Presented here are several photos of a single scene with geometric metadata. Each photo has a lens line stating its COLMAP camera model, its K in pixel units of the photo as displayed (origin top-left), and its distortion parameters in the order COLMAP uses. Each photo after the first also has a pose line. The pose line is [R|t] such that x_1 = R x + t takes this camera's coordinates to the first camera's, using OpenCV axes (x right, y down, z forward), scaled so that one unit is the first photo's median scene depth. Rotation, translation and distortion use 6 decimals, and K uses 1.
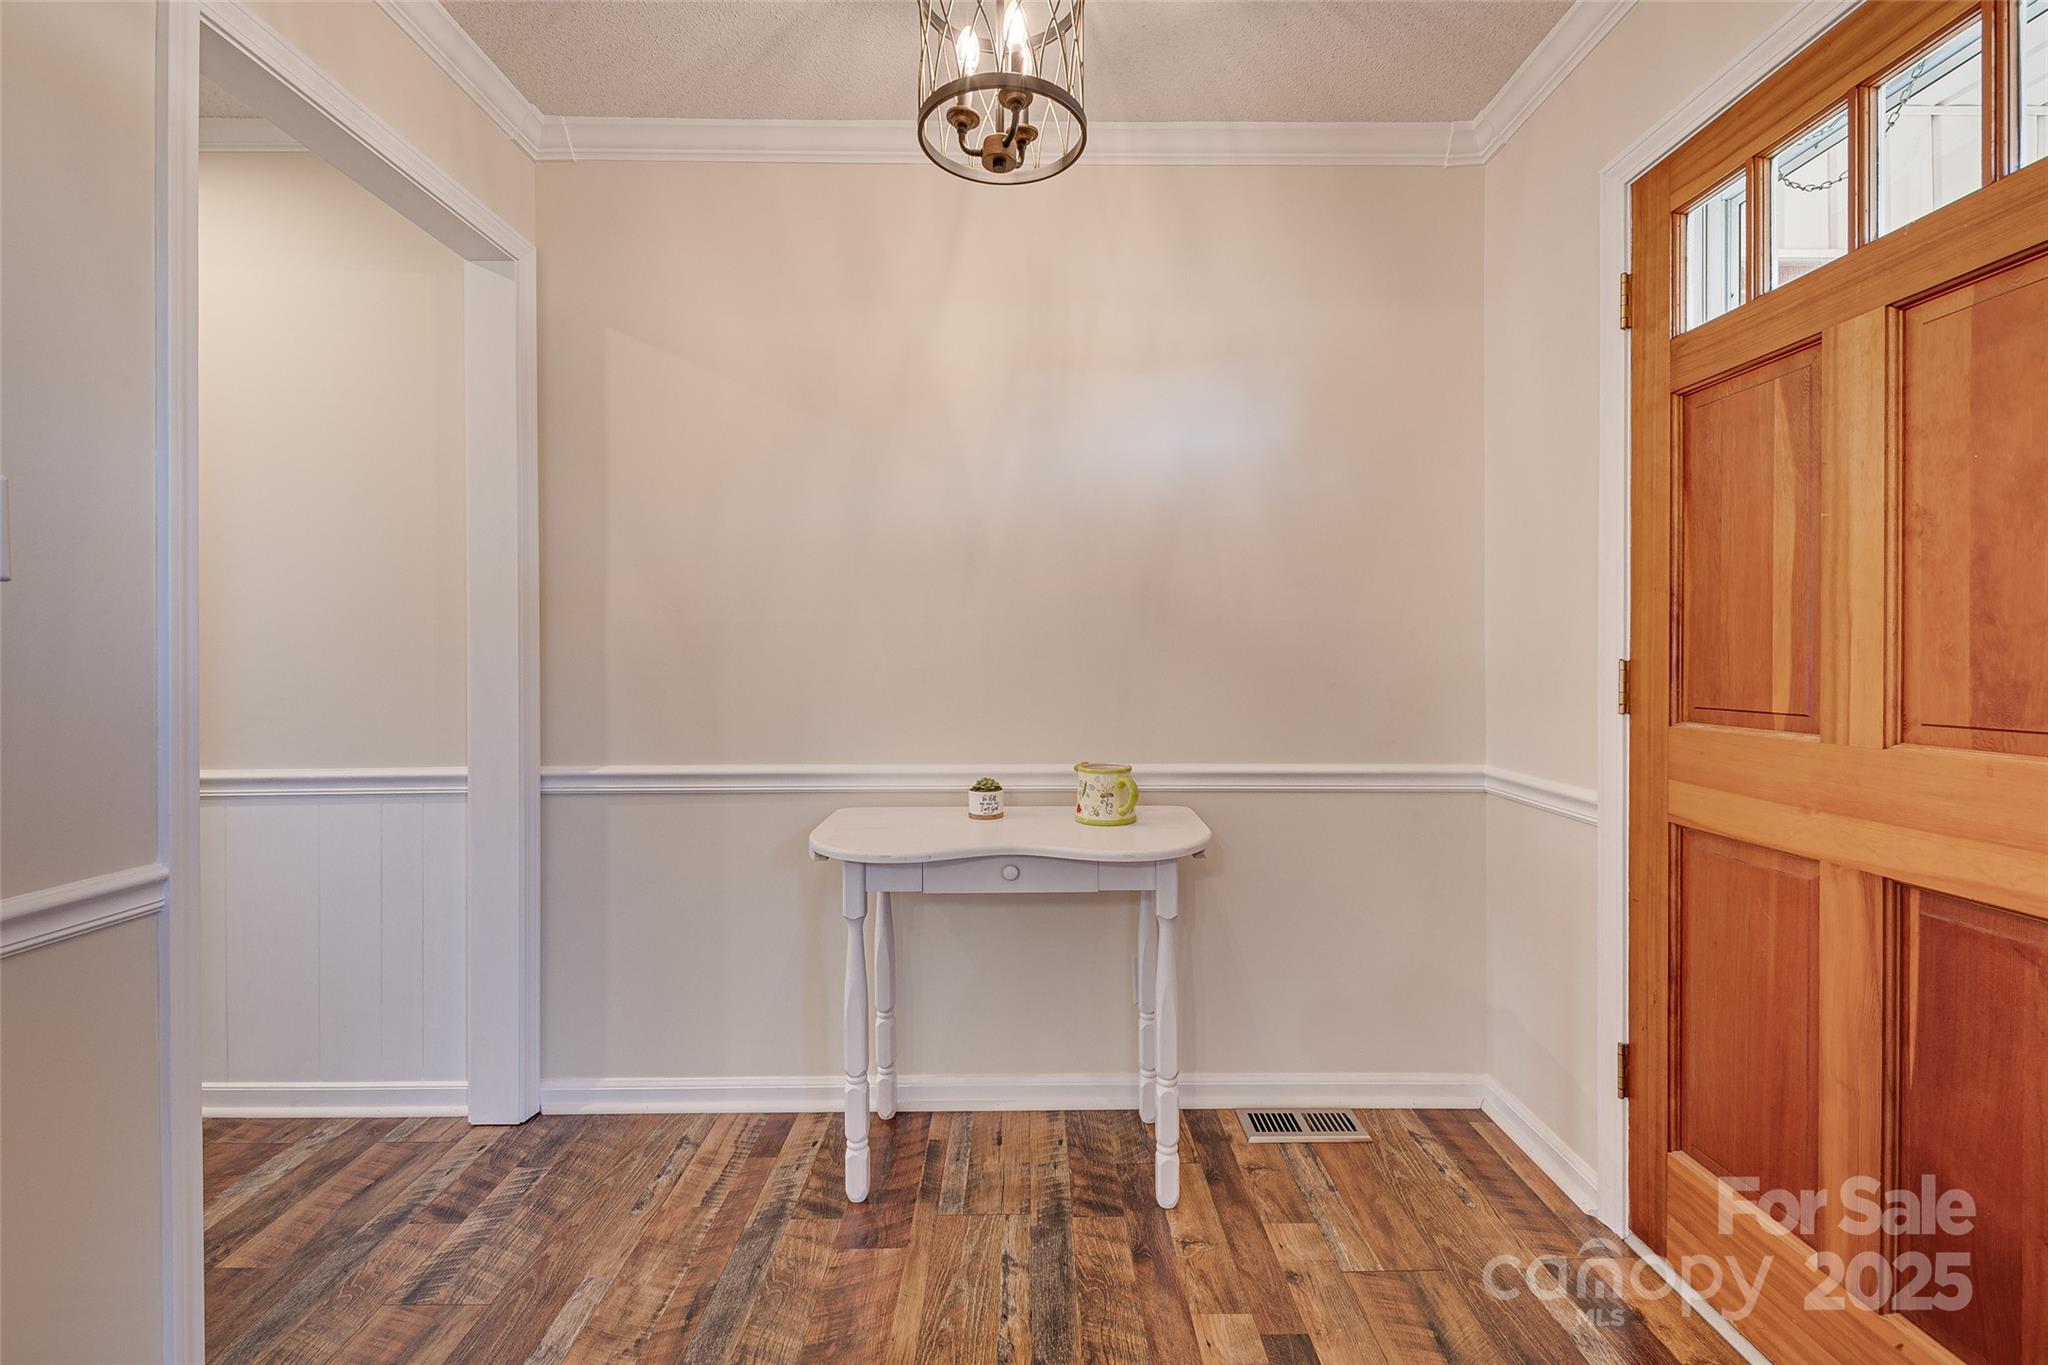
lens RADIAL K [[891.1, 0, 1026.5], [0, 891.1, 667.0], [0, 0, 1]] dist [0.004827, -0.003003]
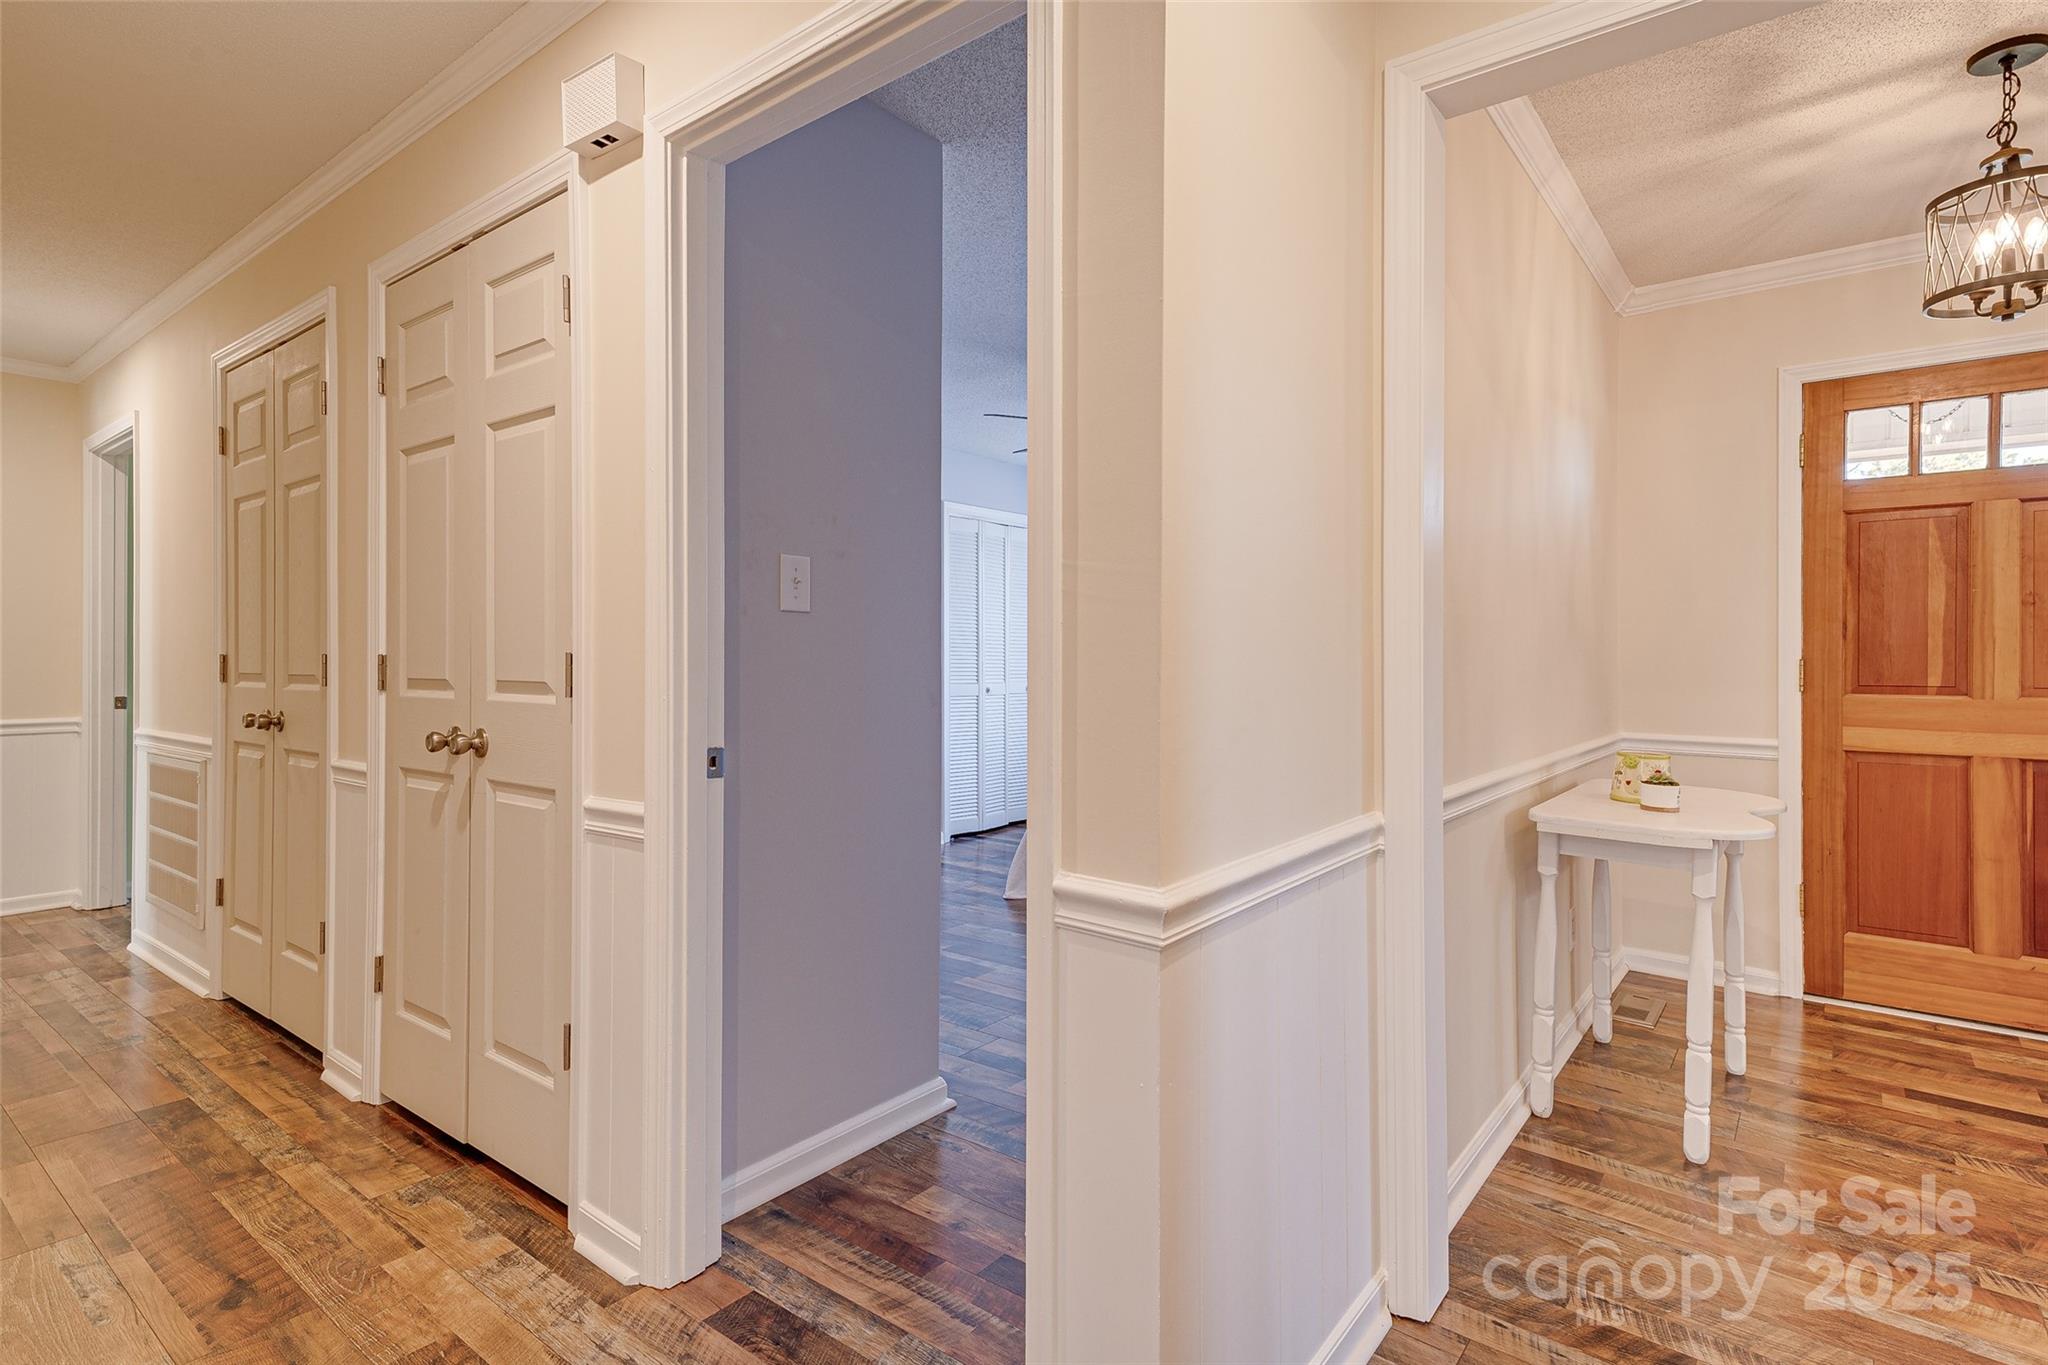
lens RADIAL K [[1022.0, 0, 1034.3], [0, 1022.0, 658.4], [0, 0, 1]] dist [0.035354, -0.012369]
pose [[0.626147, -0.002267, 0.779701, -2.182700], [0.008241, 0.999959, -0.003711, -0.018247], [-0.779661, 0.008749, 0.626140, 1.086053]]
